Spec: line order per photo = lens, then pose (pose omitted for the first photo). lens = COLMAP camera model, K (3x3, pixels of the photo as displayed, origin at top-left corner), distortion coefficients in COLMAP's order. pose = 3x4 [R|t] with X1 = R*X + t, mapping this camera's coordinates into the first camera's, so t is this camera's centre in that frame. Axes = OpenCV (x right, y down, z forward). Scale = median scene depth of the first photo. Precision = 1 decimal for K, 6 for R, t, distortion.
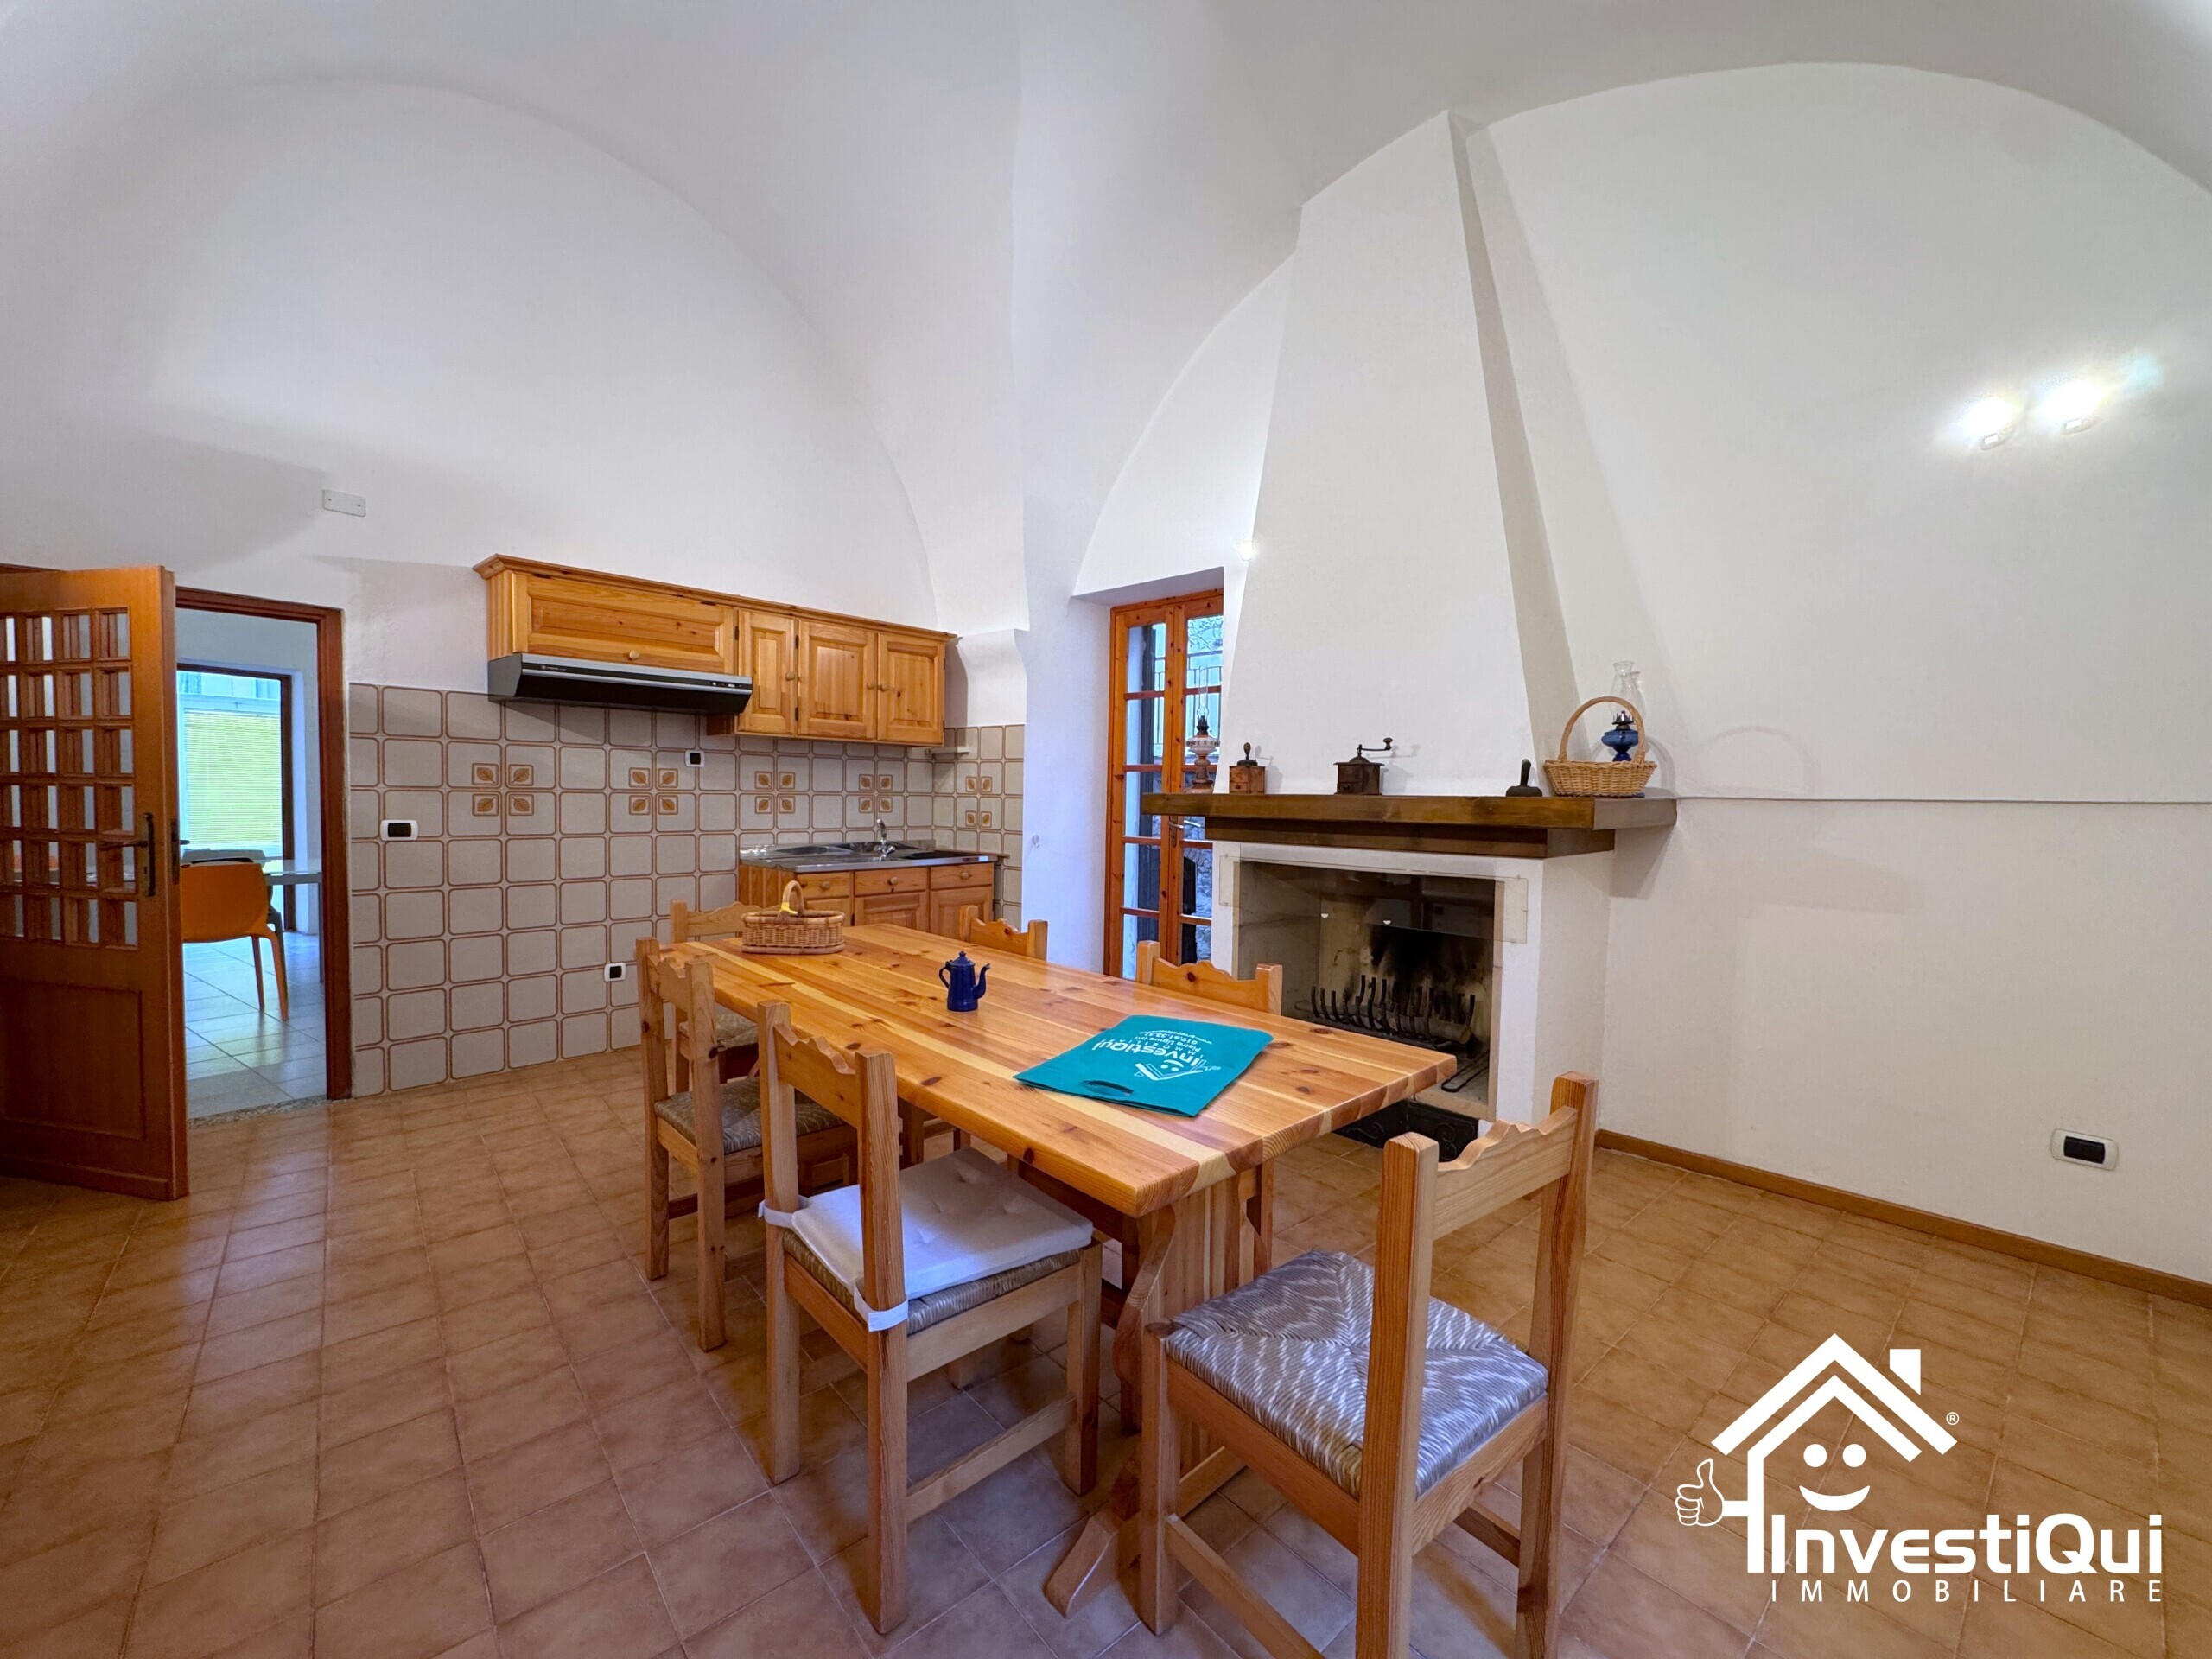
lens RADIAL K [[875.1, 0, 1106.7], [0, 875.1, 829.4], [0, 0, 1]] dist [0.002411, 0.000200]
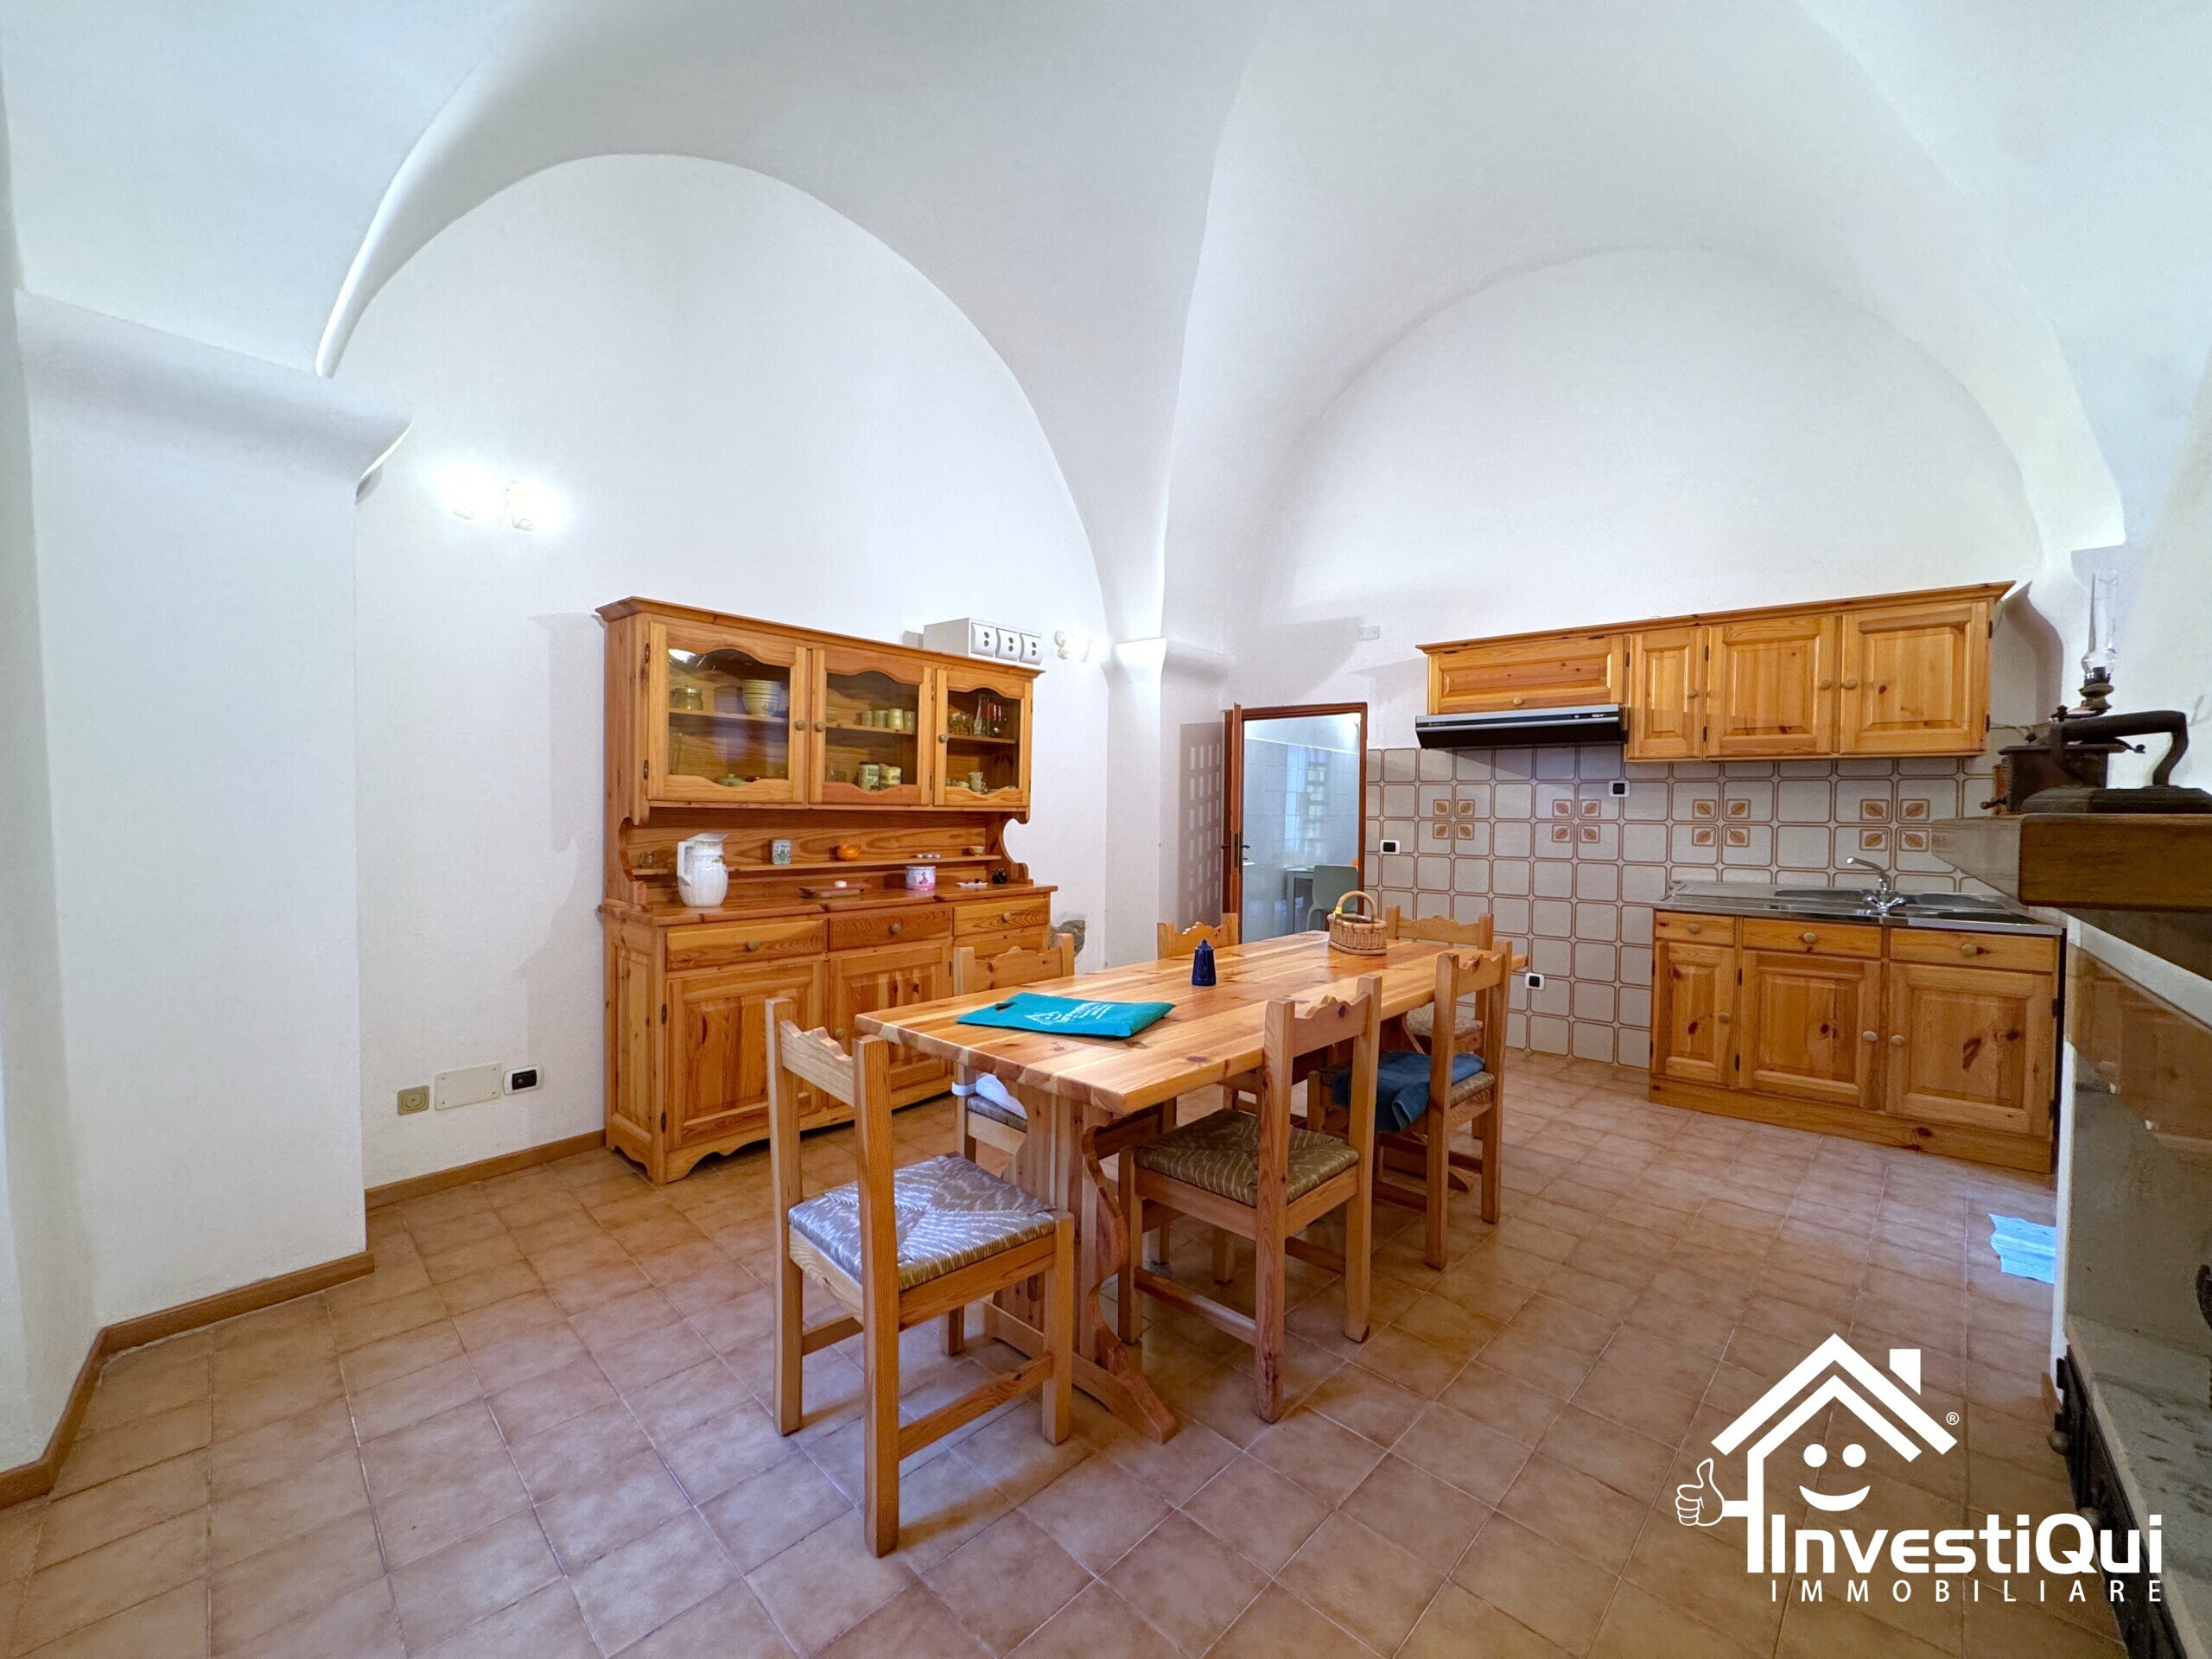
lens RADIAL K [[875.1, 0, 1110.3], [0, 875.1, 827.7], [0, 0, 1]] dist [0.002411, 0.000200]
pose [[0.101074, 0.005770, -0.994862, 0.507783], [-0.050453, 0.998726, 0.000666, -0.007594], [0.993599, 0.050126, 0.101236, 0.340219]]
